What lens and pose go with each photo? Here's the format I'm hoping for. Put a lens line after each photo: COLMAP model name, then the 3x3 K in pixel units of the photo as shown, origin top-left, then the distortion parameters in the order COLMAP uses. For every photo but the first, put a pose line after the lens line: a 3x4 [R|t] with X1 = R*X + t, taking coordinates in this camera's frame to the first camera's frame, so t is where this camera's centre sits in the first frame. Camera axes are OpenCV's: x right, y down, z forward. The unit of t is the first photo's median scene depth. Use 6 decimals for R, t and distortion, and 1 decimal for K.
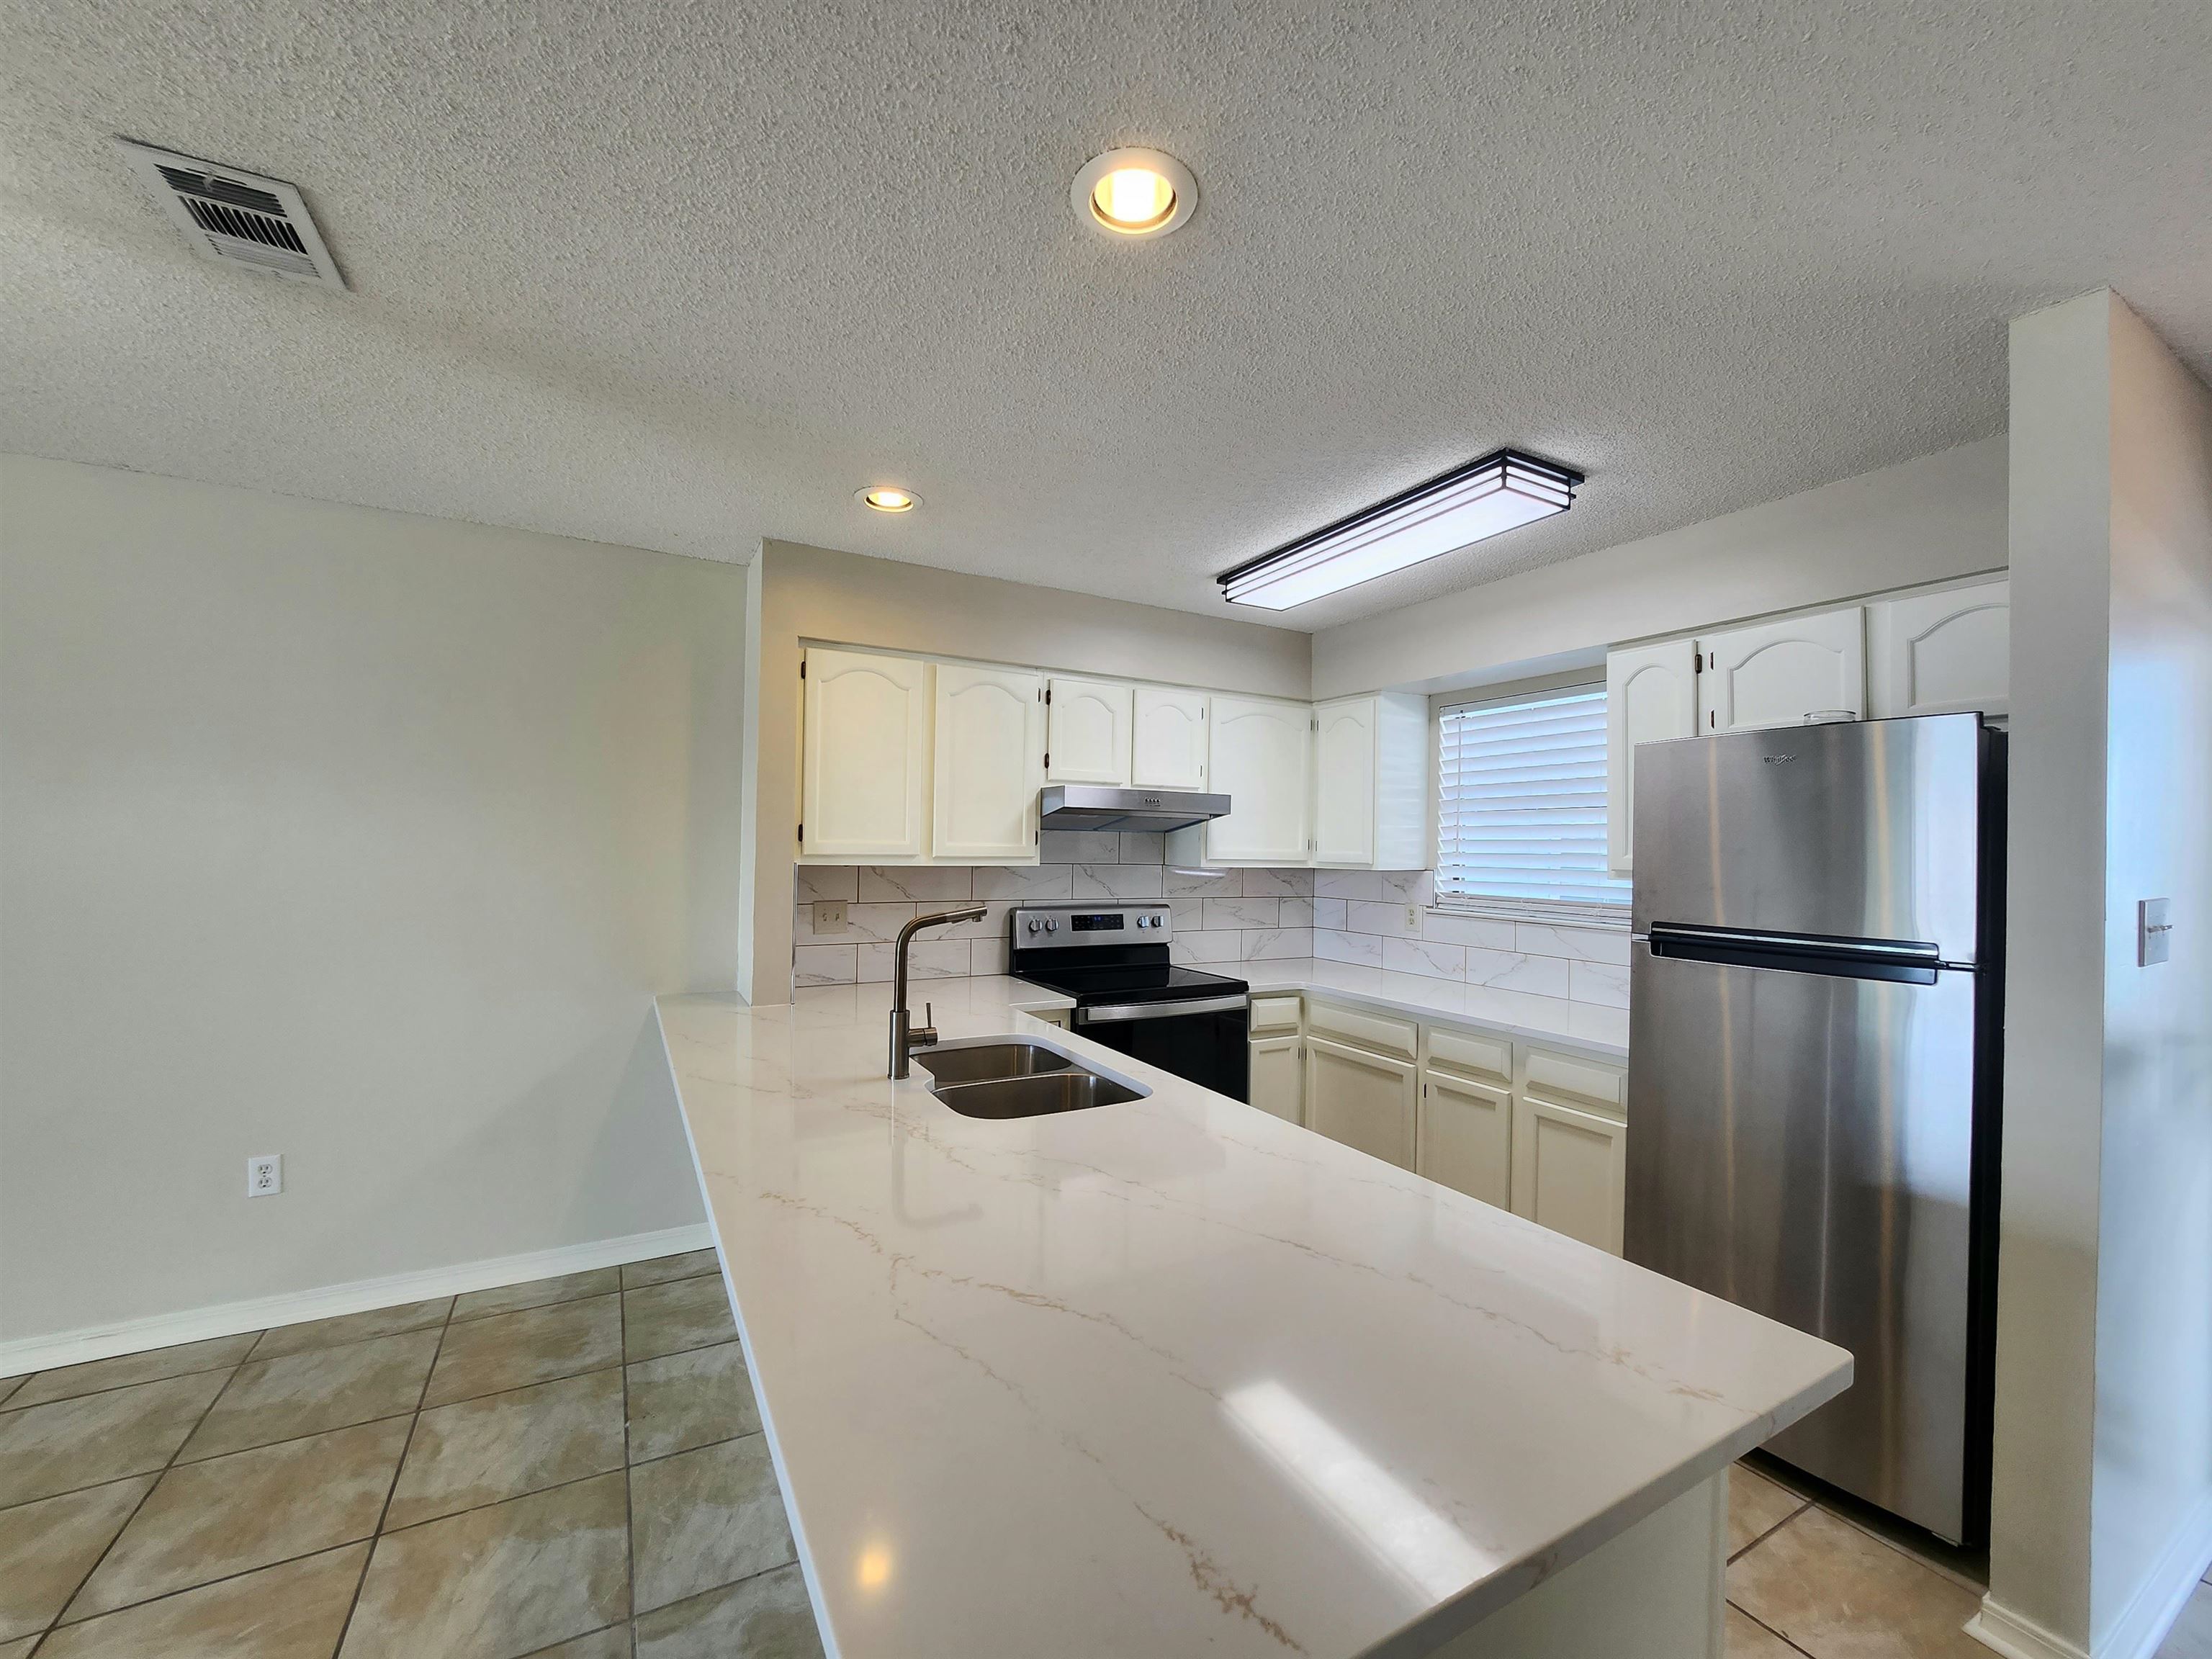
lens RADIAL K [[888.8, 0, 1110.3], [0, 888.8, 837.8], [0, 0, 1]] dist [-0.014693, 0.000220]
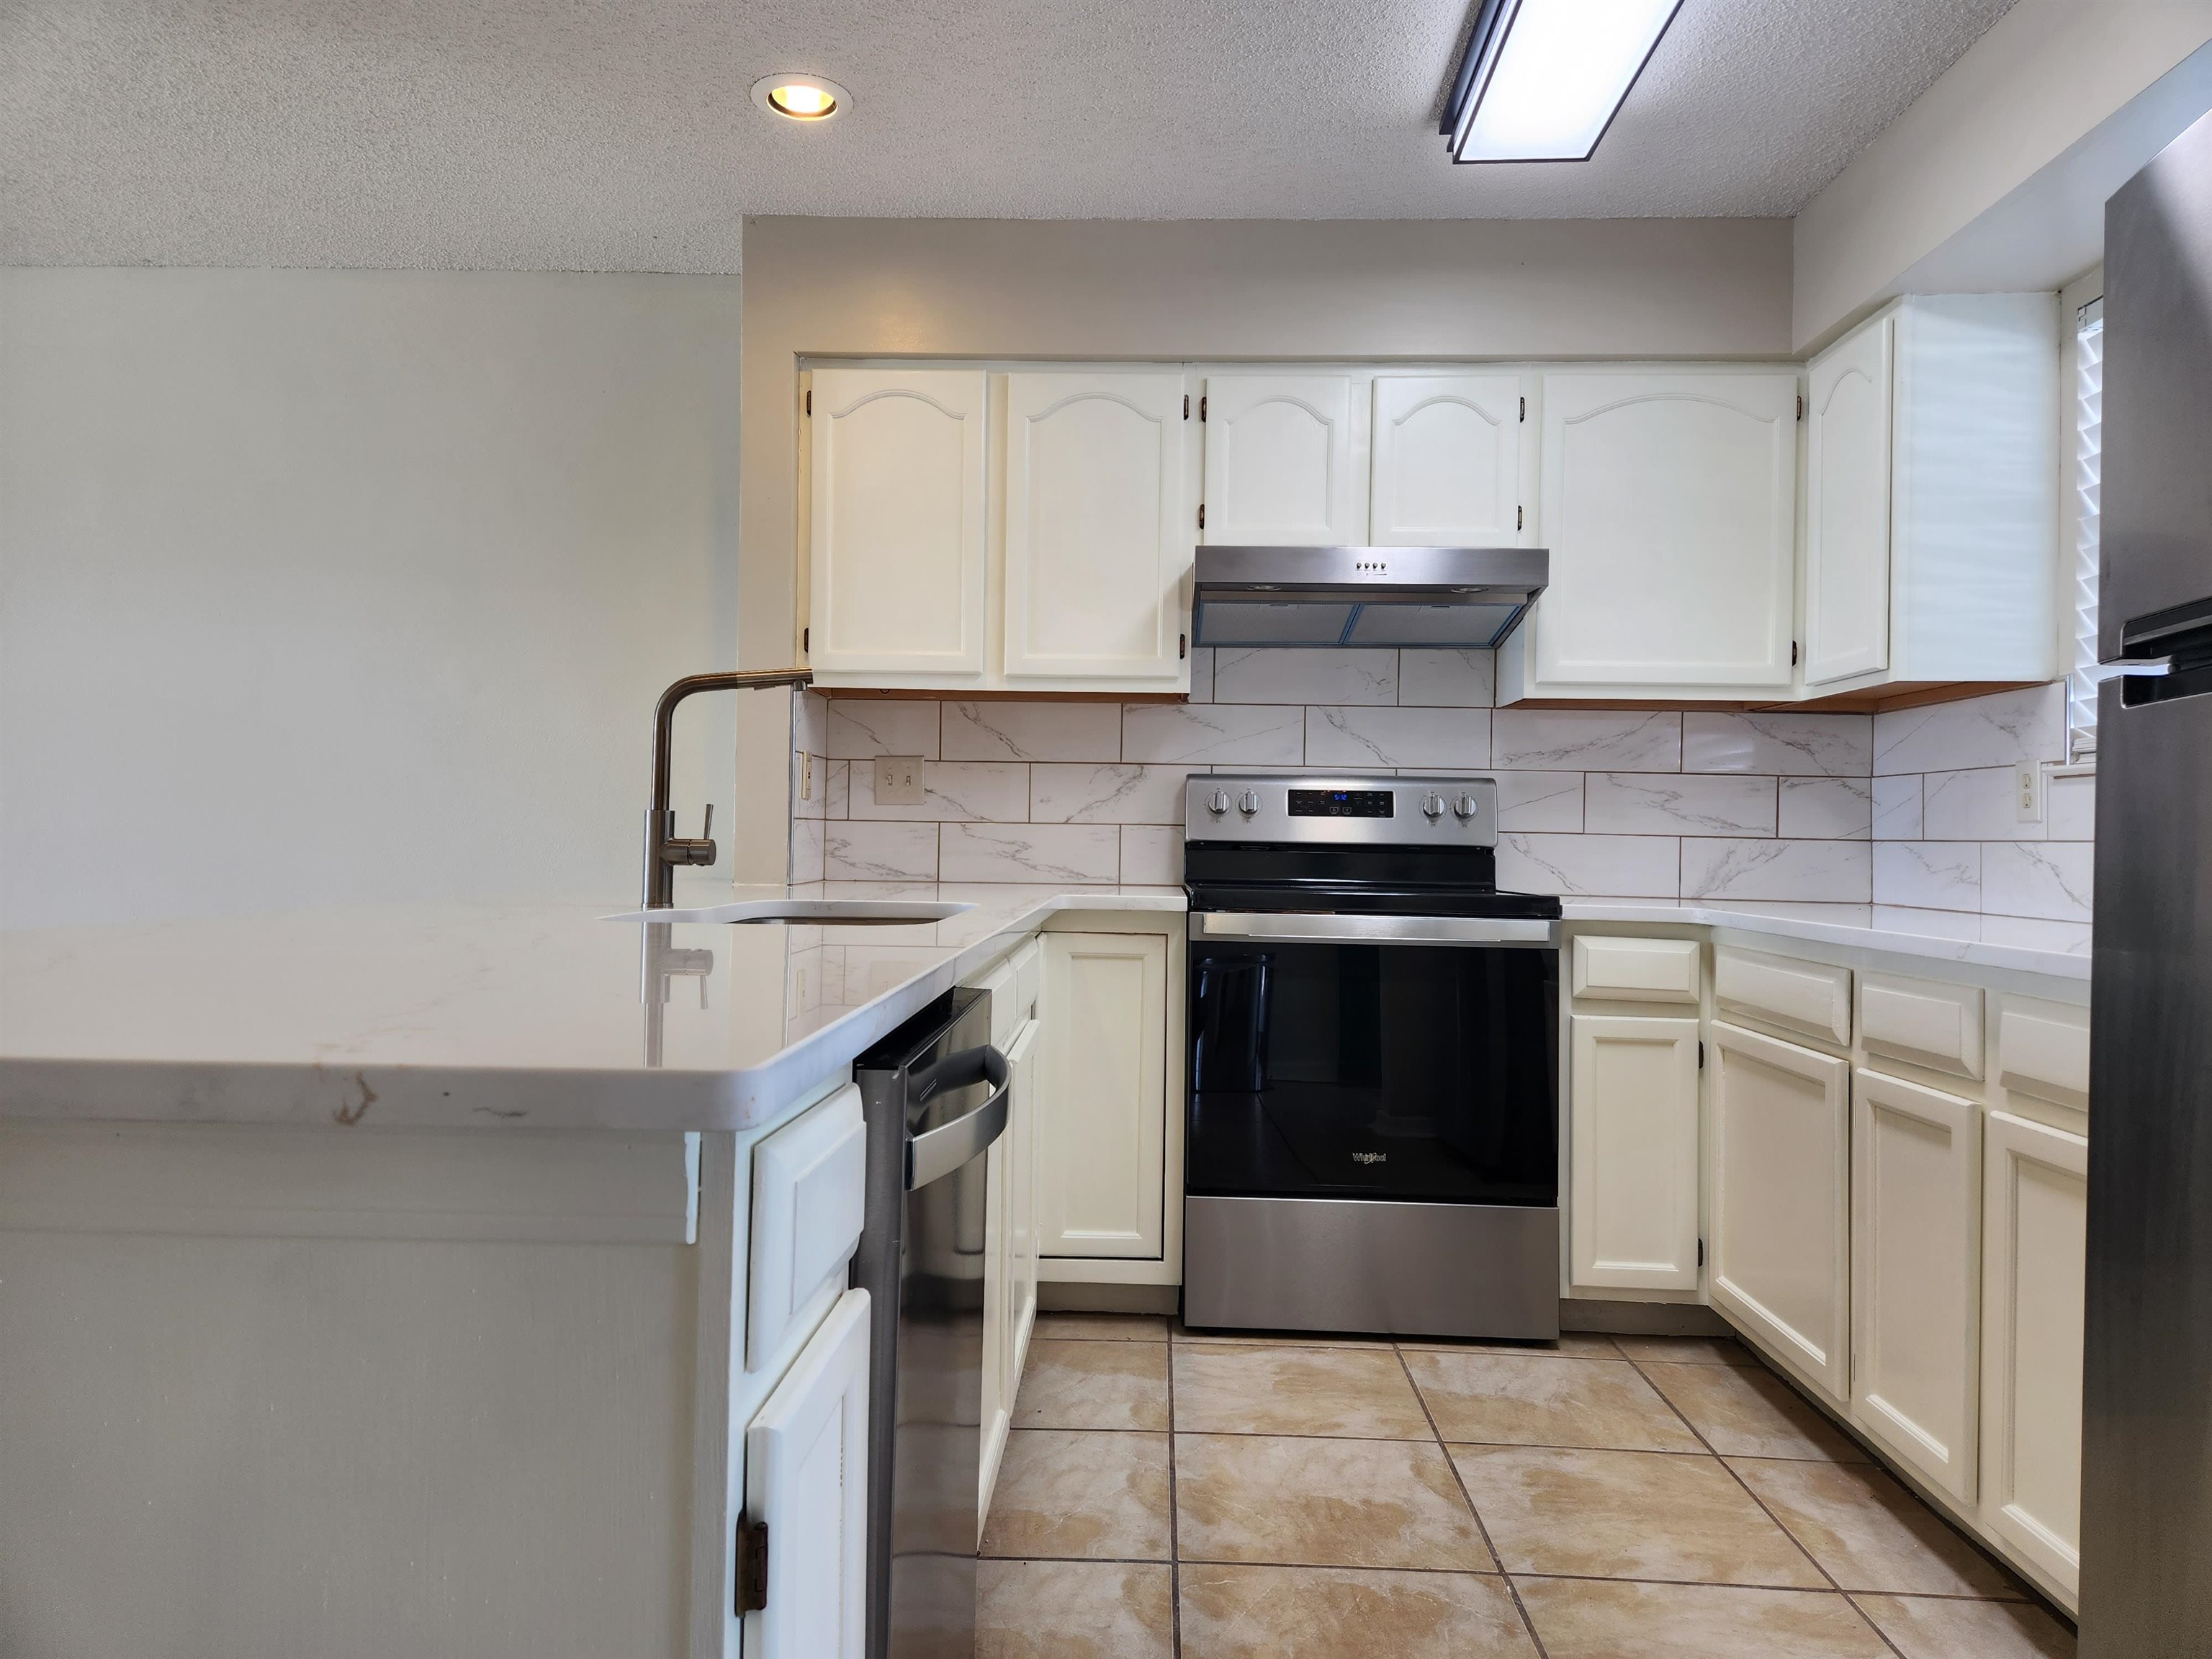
lens RADIAL K [[1469.1, 0, 1099.6], [0, 1469.1, 814.2], [0, 0, 1]] dist [0.048164, -0.000875]
pose [[0.852993, -0.009226, -0.521841, 0.384893], [0.001705, 0.999888, -0.014890, 0.128304], [0.521919, 0.011811, 0.852913, 0.123883]]
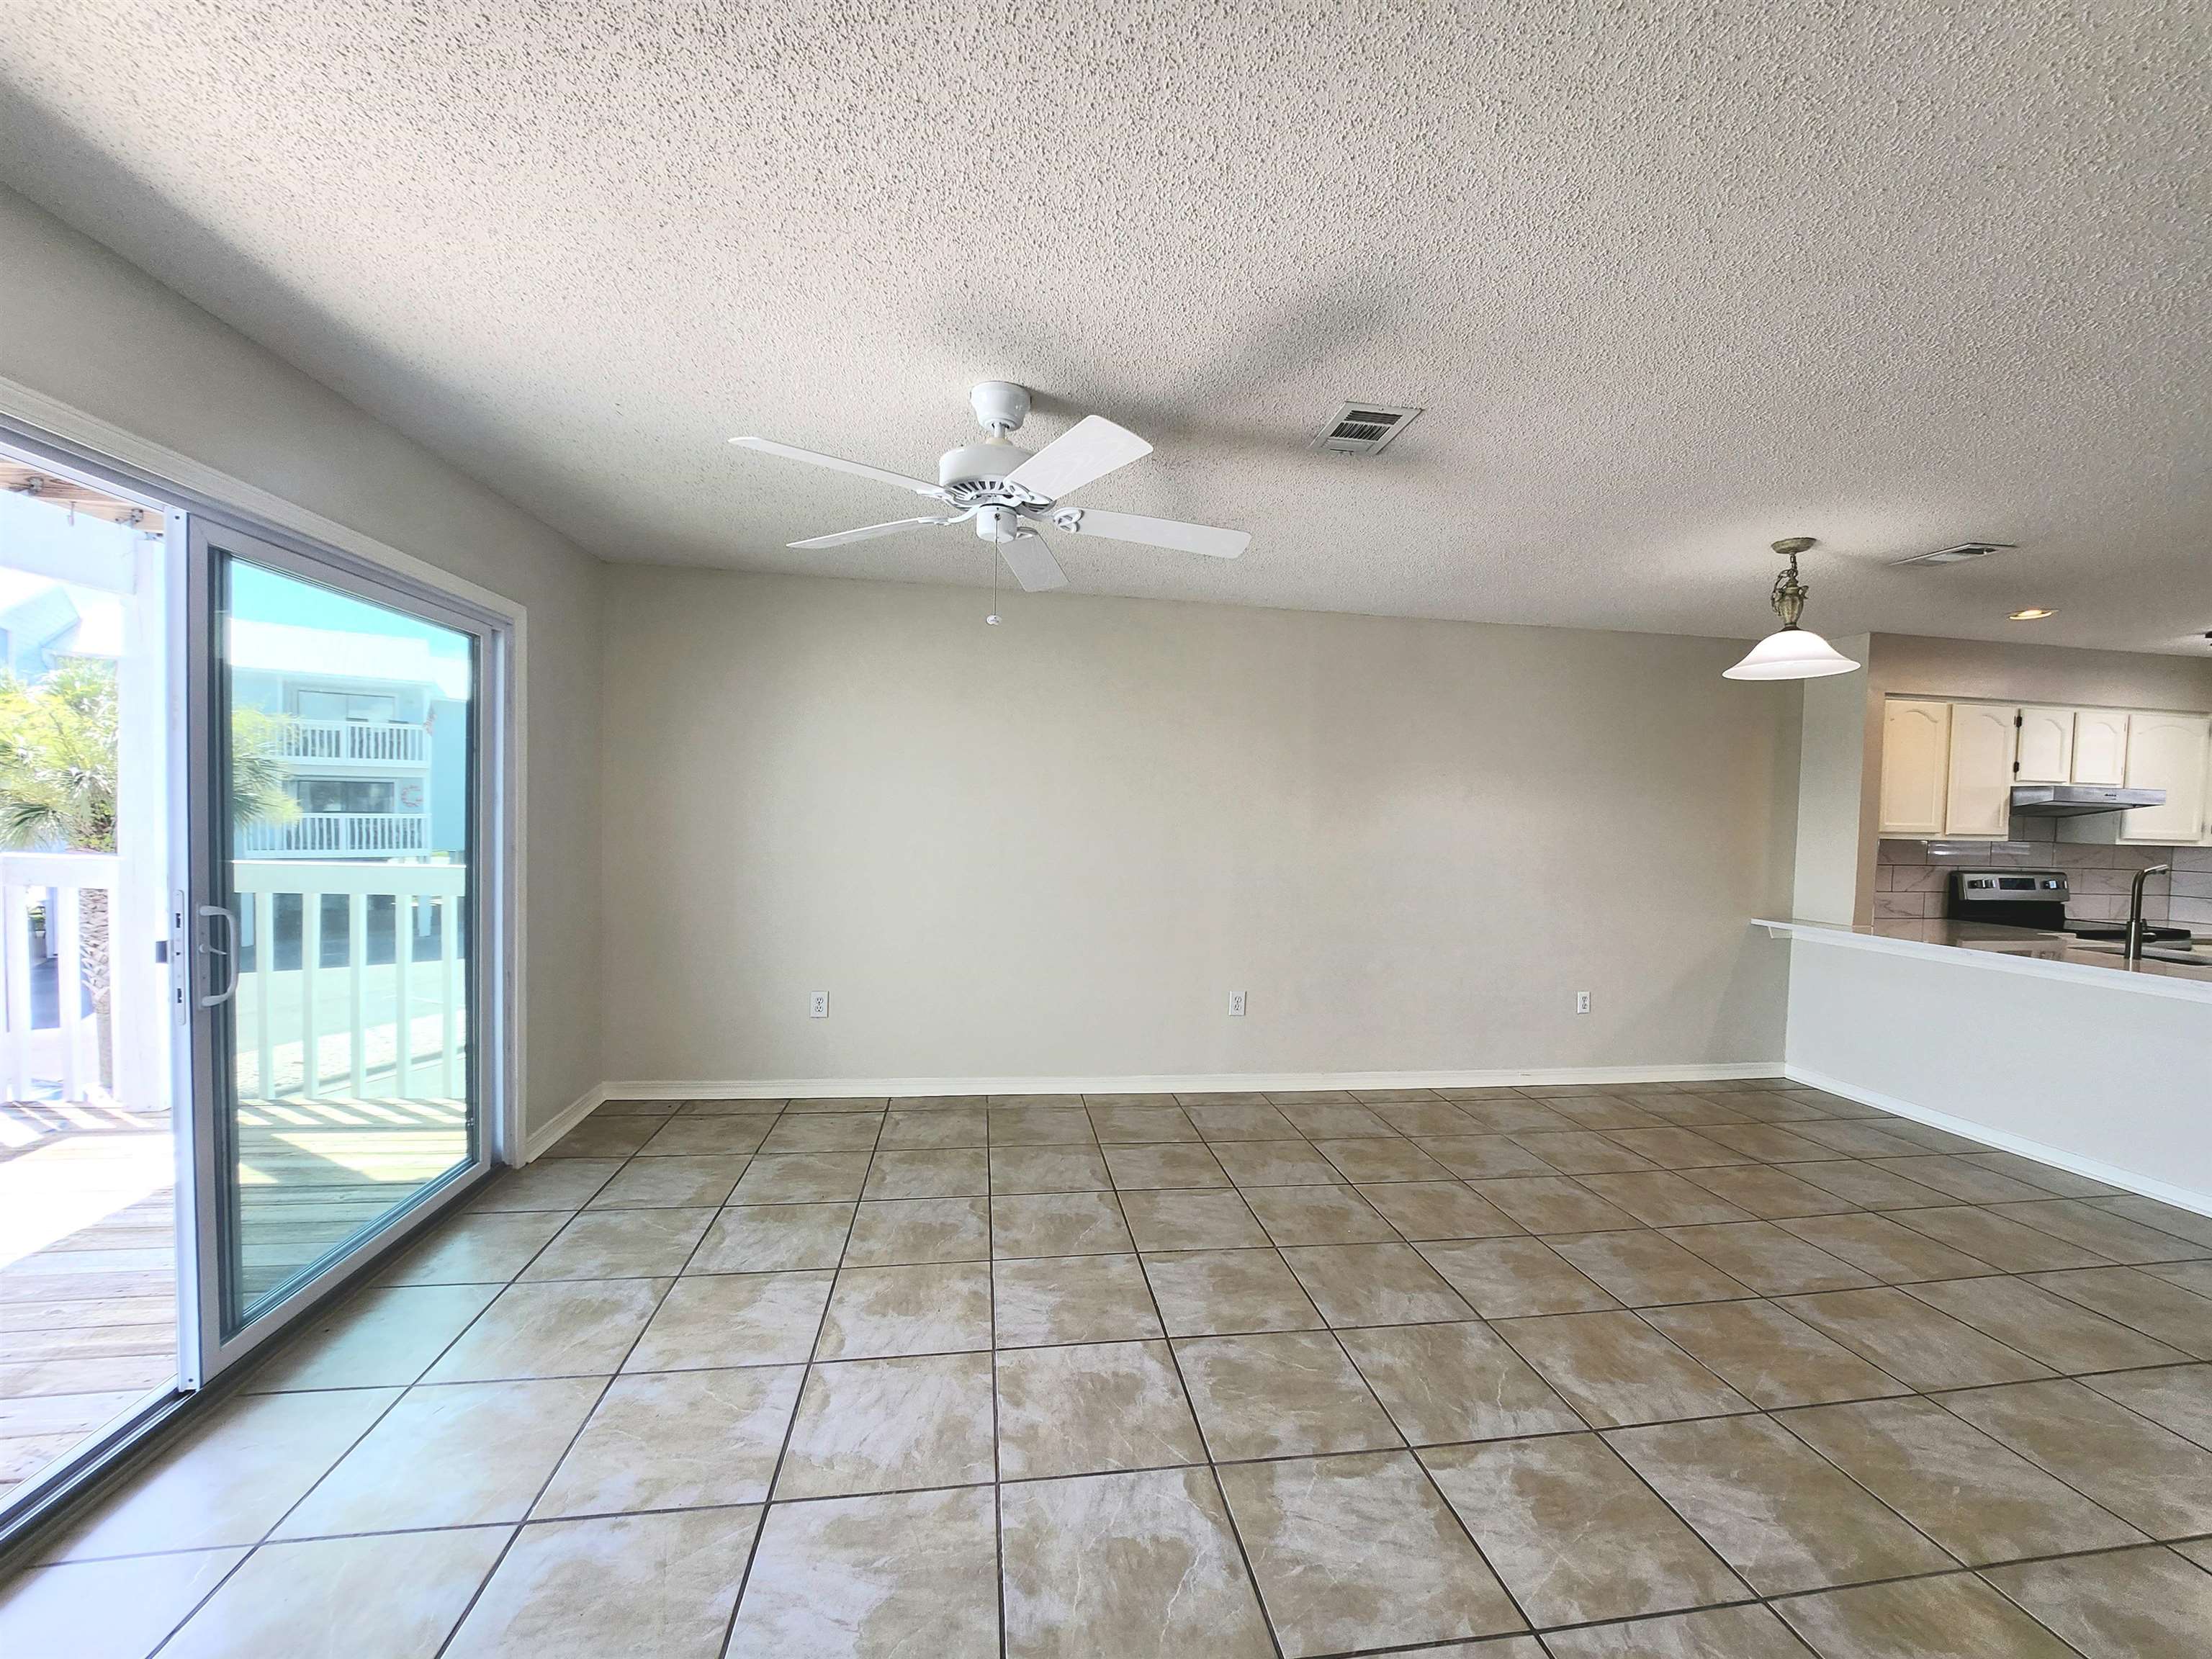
lens RADIAL K [[888.8, 0, 1110.4], [0, 888.8, 839.1], [0, 0, 1]] dist [-0.014693, 0.000220]
pose [[0.935567, 0.013869, -0.352876, -0.927516], [-0.003836, 0.999569, 0.029115, -0.006711], [0.353128, -0.025885, 0.935217, -0.811636]]
